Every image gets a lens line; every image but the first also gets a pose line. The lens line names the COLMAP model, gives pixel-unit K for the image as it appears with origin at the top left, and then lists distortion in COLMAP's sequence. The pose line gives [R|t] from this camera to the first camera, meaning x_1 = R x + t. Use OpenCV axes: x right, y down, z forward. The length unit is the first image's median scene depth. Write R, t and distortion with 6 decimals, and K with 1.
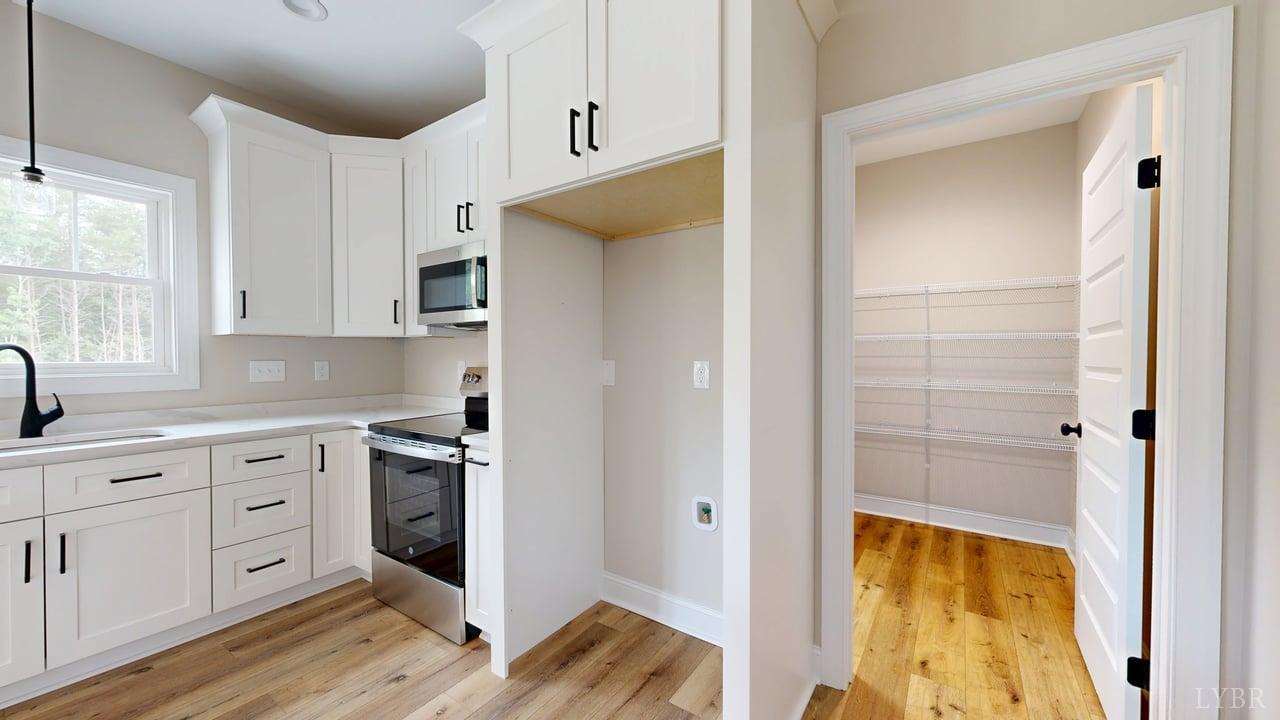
lens RADIAL K [[471.7, 0, 634.1], [0, 471.7, 359.5], [0, 0, 1]] dist [0.000896, 0.000130]
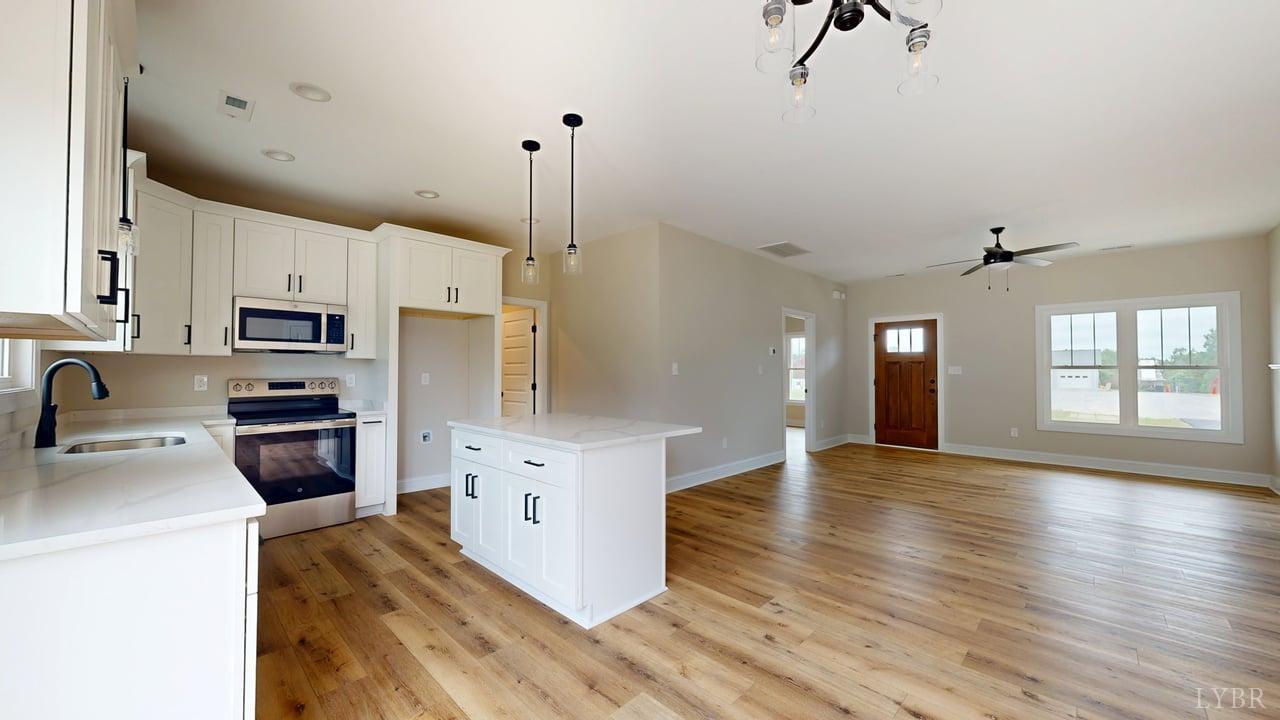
lens RADIAL K [[471.7, 0, 634.1], [0, 471.7, 359.5], [0, 0, 1]] dist [0.000896, 0.000130]
pose [[0.183270, 0.023025, 0.982793, -2.038637], [0.010508, 0.999623, -0.025379, 0.007652], [-0.983006, 0.014978, 0.182959, -0.484079]]
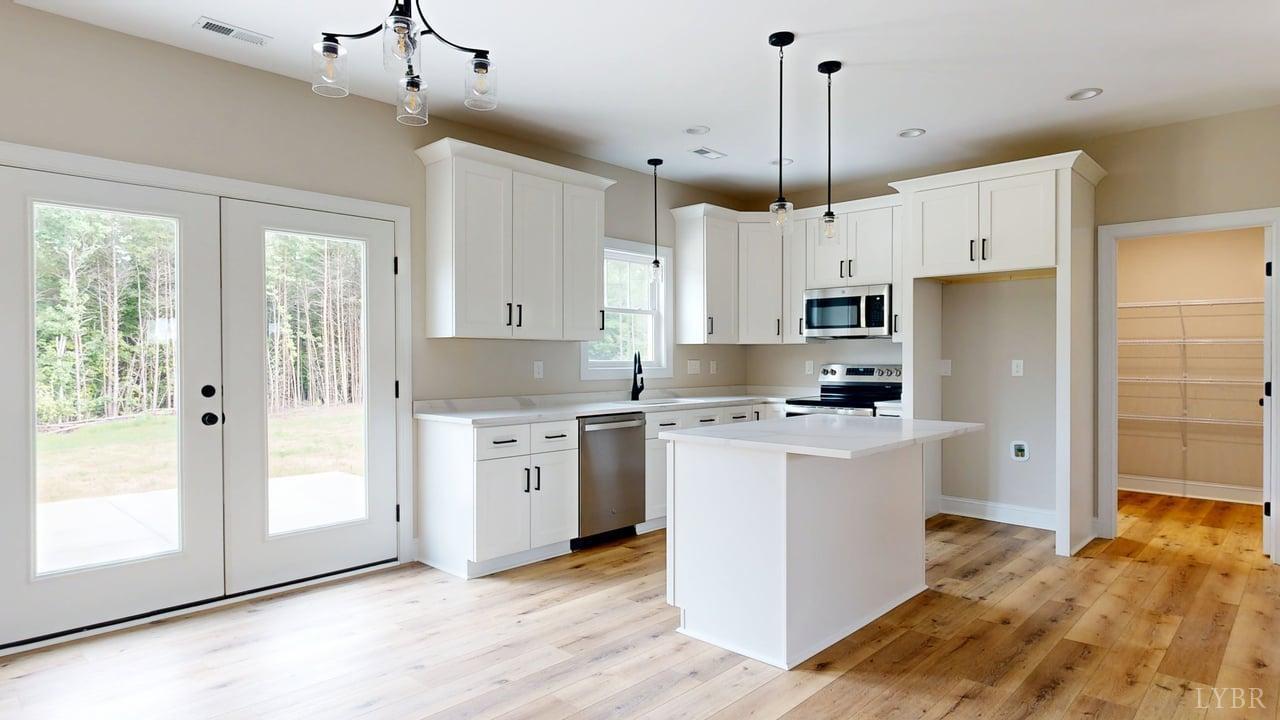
lens RADIAL K [[700.9, 0, 640.0], [0, 700.9, 360.0], [0, 0, 1]] dist [0.004017, 0.000293]
pose [[0.987666, 0.000631, -0.156575, -0.806377], [-0.001465, 0.999985, -0.005209, 0.019886], [0.156569, 0.005374, 0.987652, -1.700160]]
